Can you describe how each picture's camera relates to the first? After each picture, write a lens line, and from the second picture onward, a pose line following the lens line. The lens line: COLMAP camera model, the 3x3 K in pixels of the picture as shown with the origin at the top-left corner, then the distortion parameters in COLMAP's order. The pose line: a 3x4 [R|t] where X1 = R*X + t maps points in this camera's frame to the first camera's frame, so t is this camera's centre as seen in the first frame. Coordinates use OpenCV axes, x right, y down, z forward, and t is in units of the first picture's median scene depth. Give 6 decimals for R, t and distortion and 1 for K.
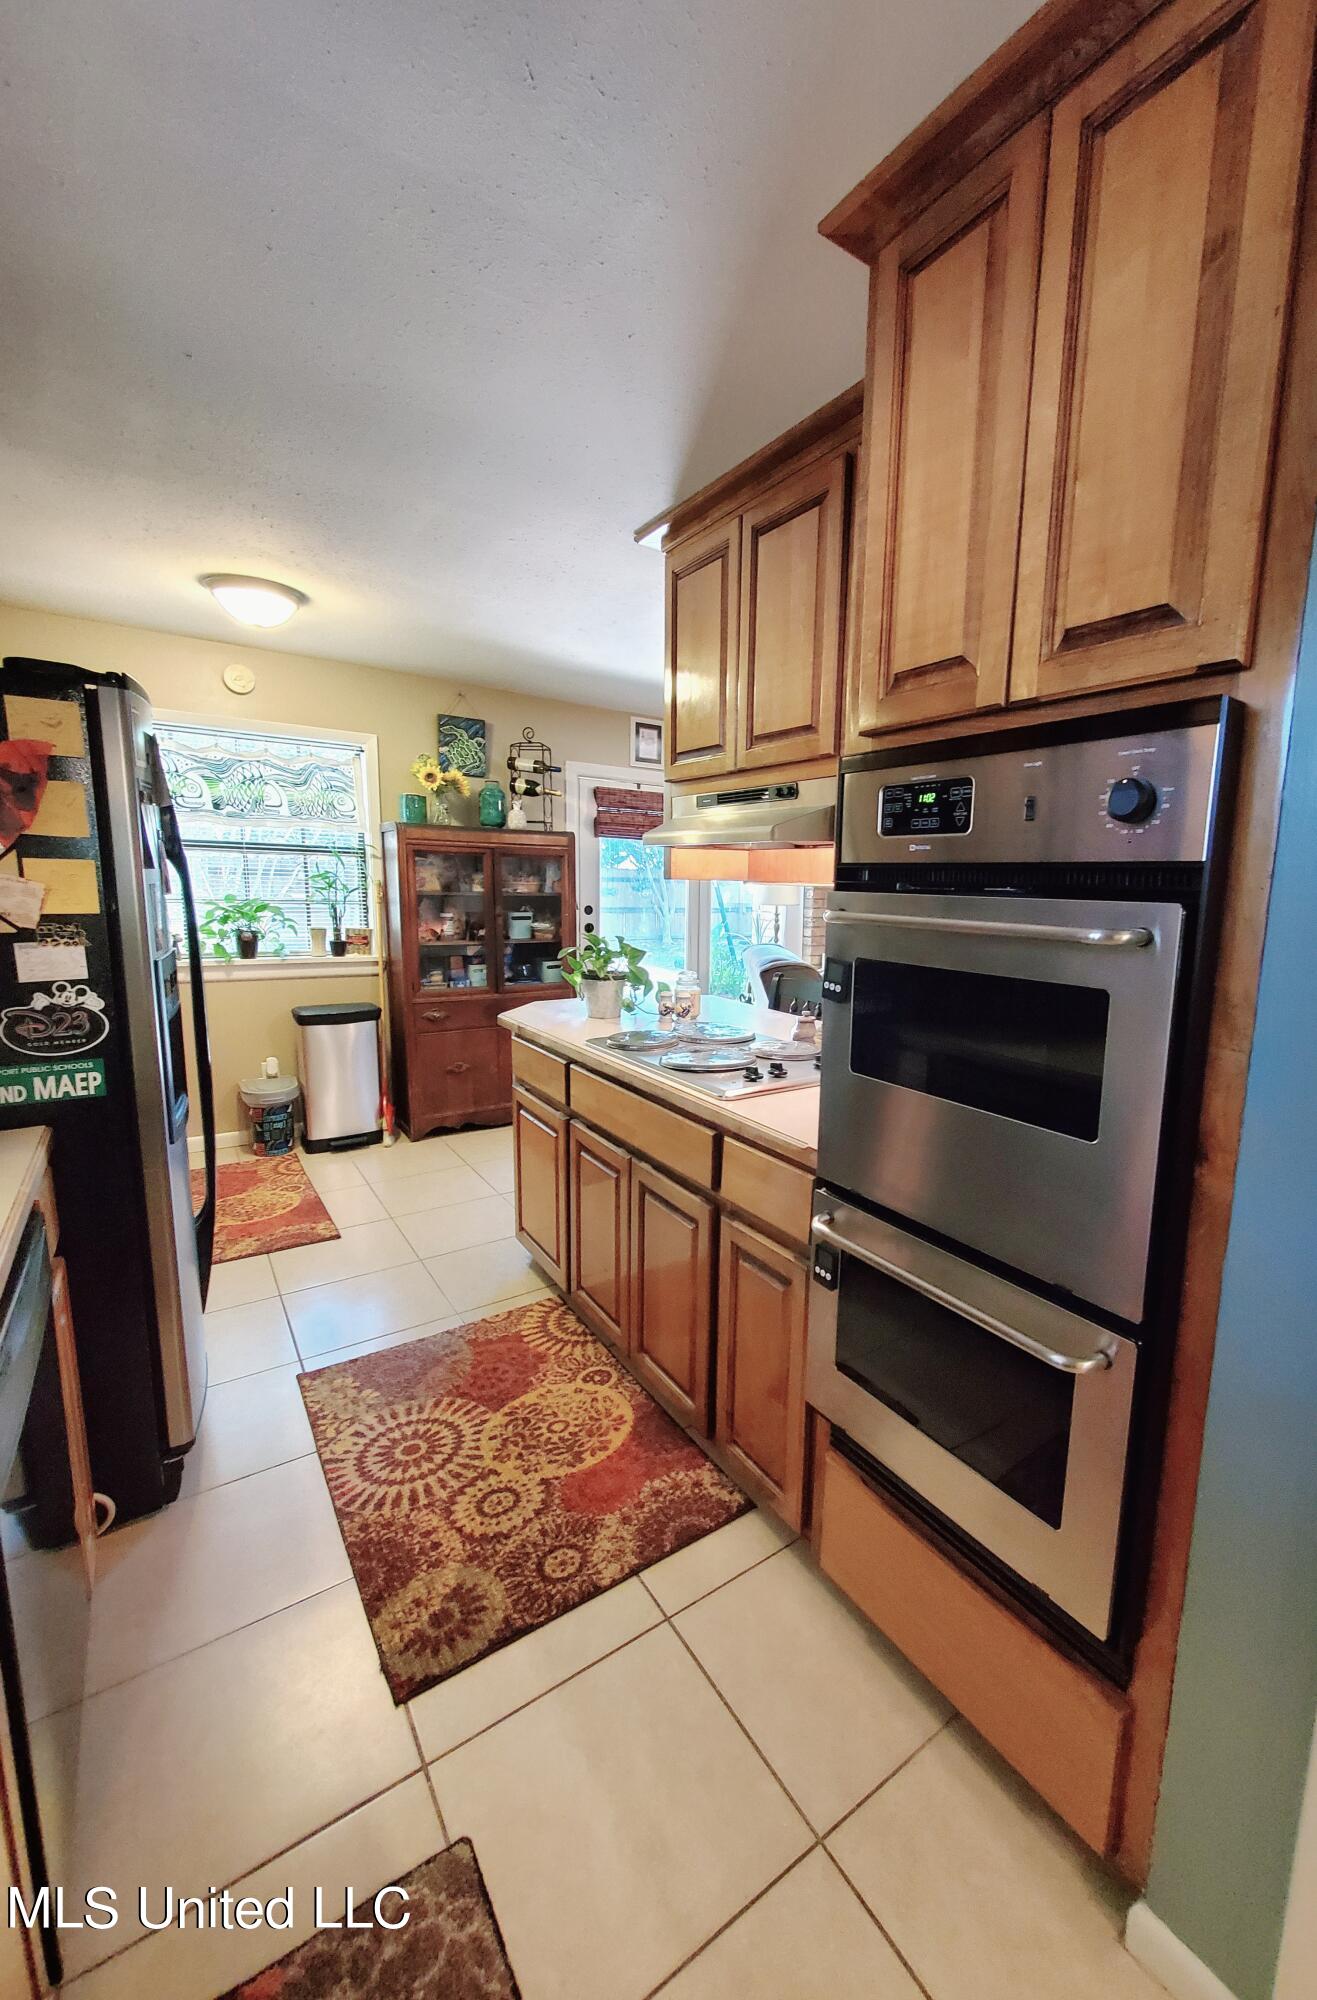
lens RADIAL K [[793.3, 0, 663.6], [0, 793.3, 1002.2], [0, 0, 1]] dist [0.001030, -0.007016]
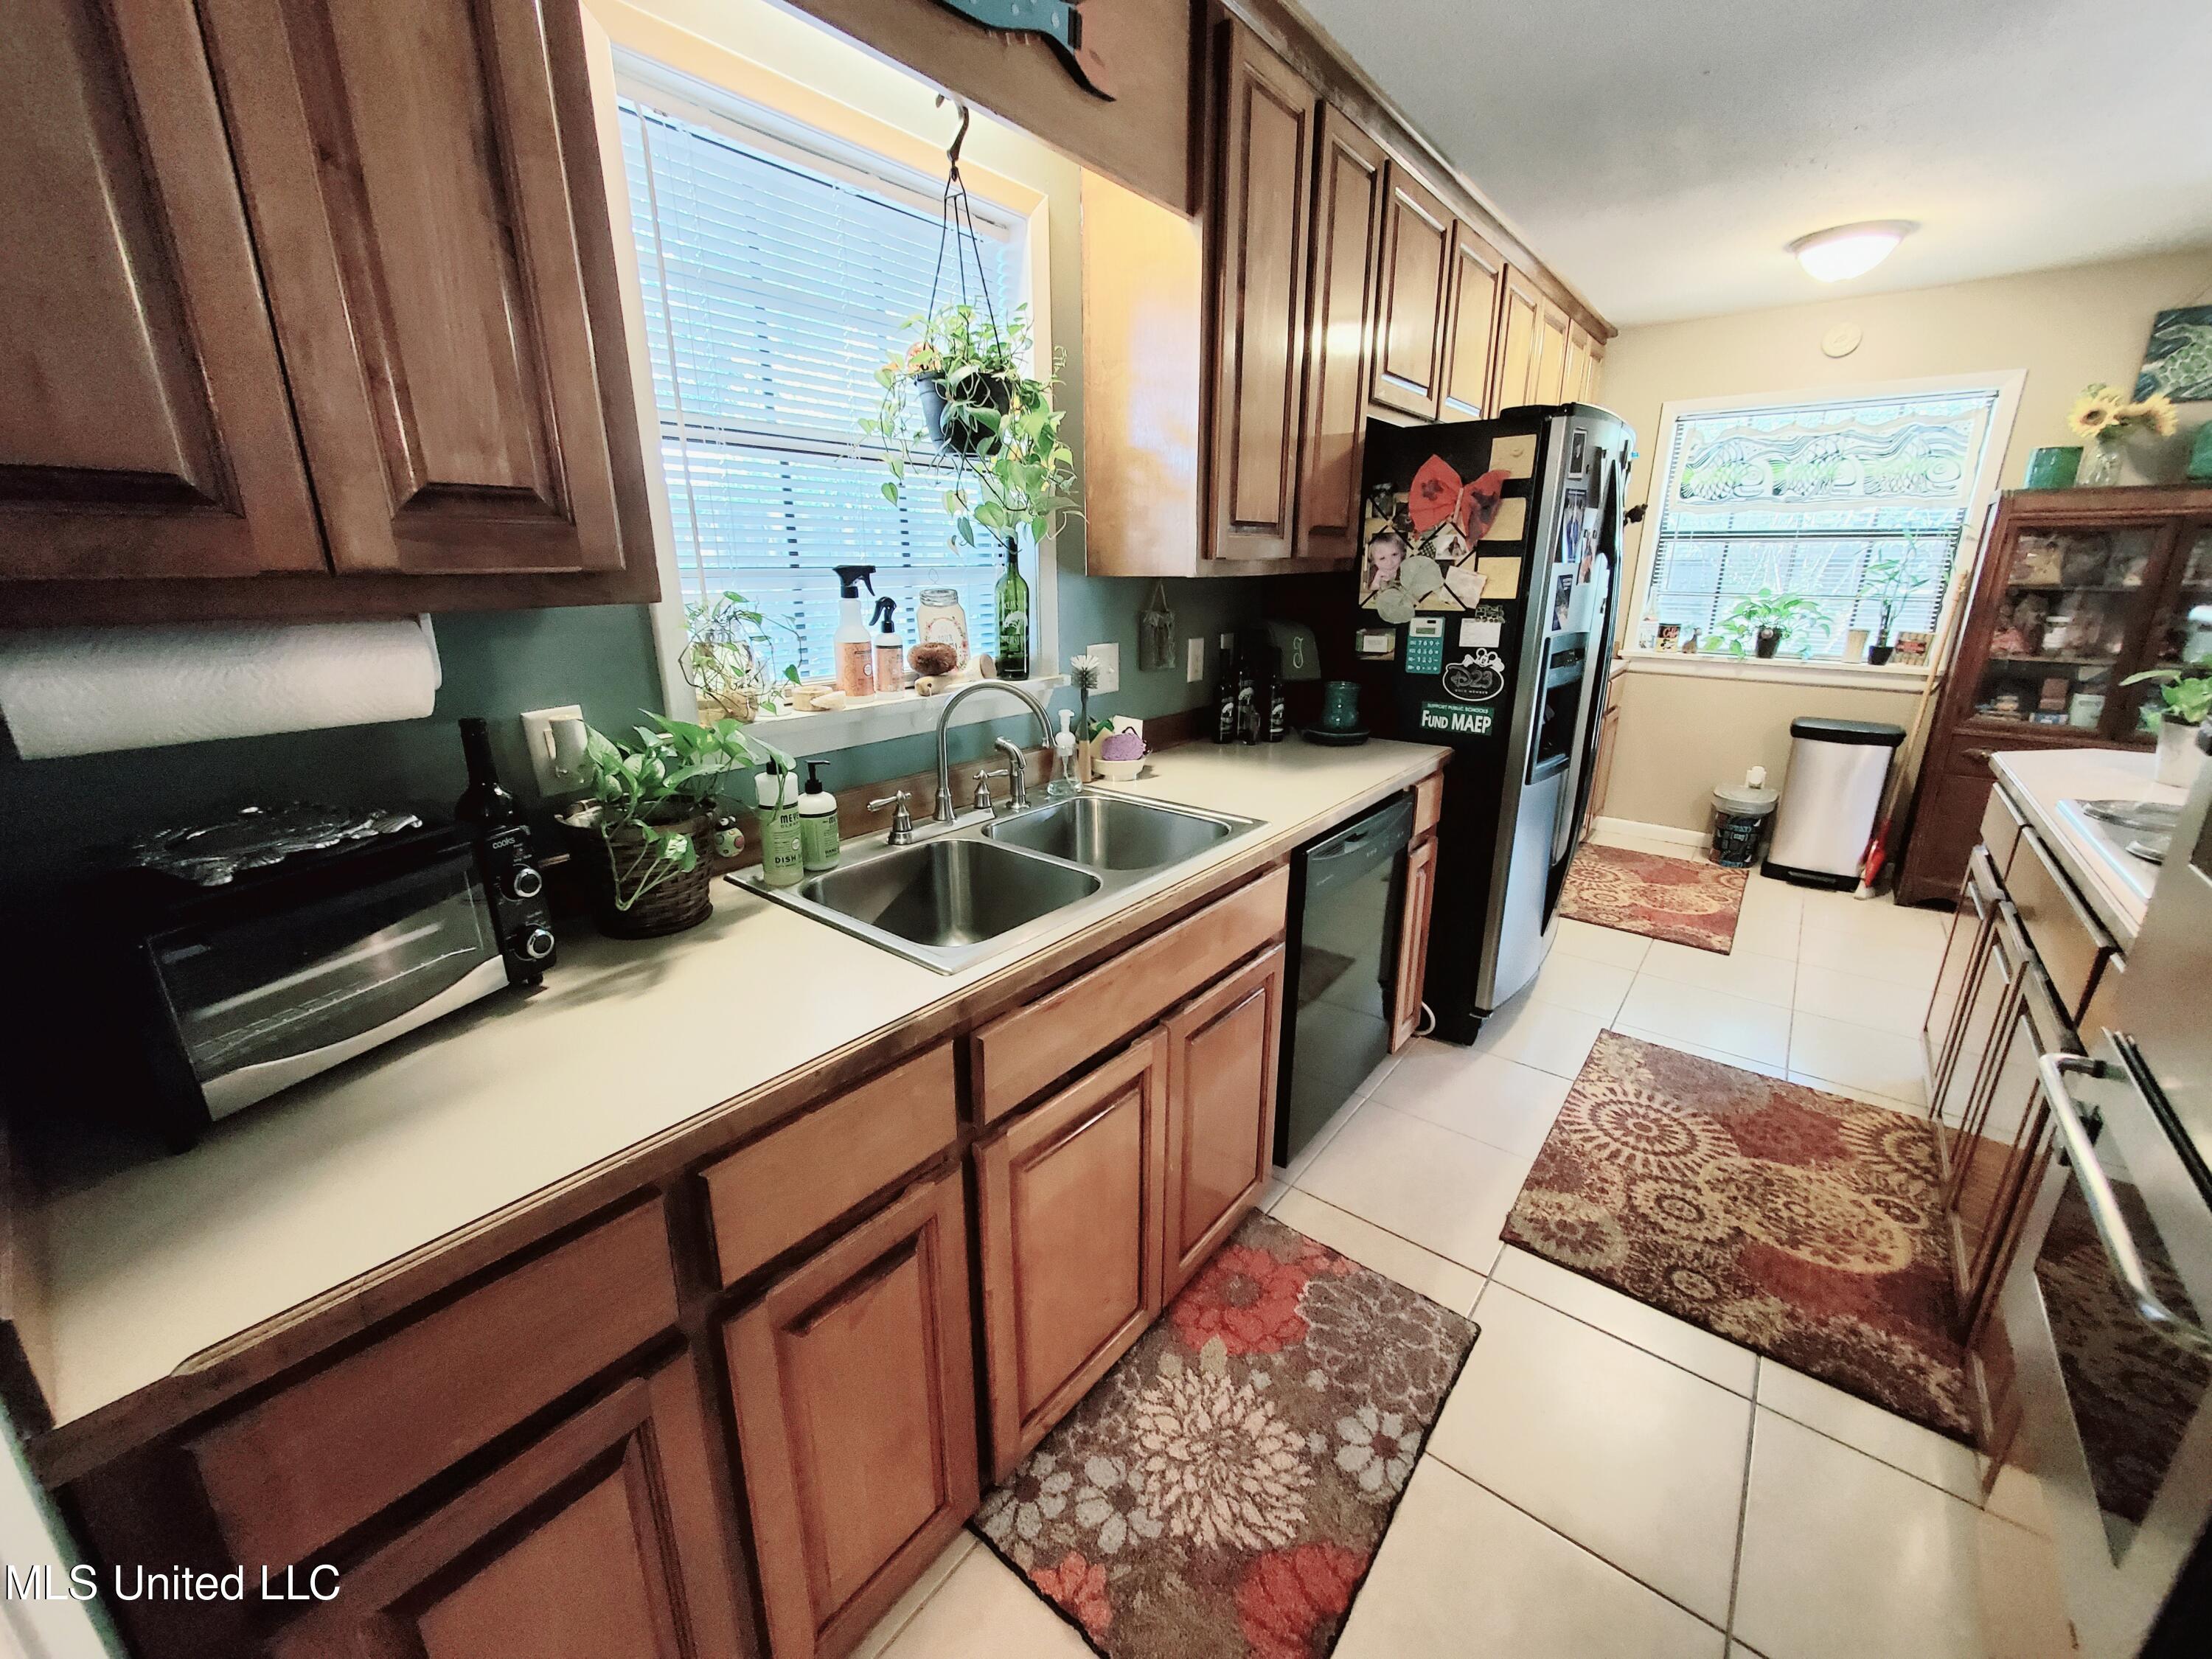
lens RADIAL K [[874.1, 0, 1106.0], [0, 874.1, 829.5], [0, 0, 1]] dist [0.000456, 0.000417]
pose [[0.245491, 0.260772, -0.933666, 0.472736], [-0.139174, 0.962642, 0.232272, 0.012798], [0.959357, 0.072921, 0.272612, -0.028872]]
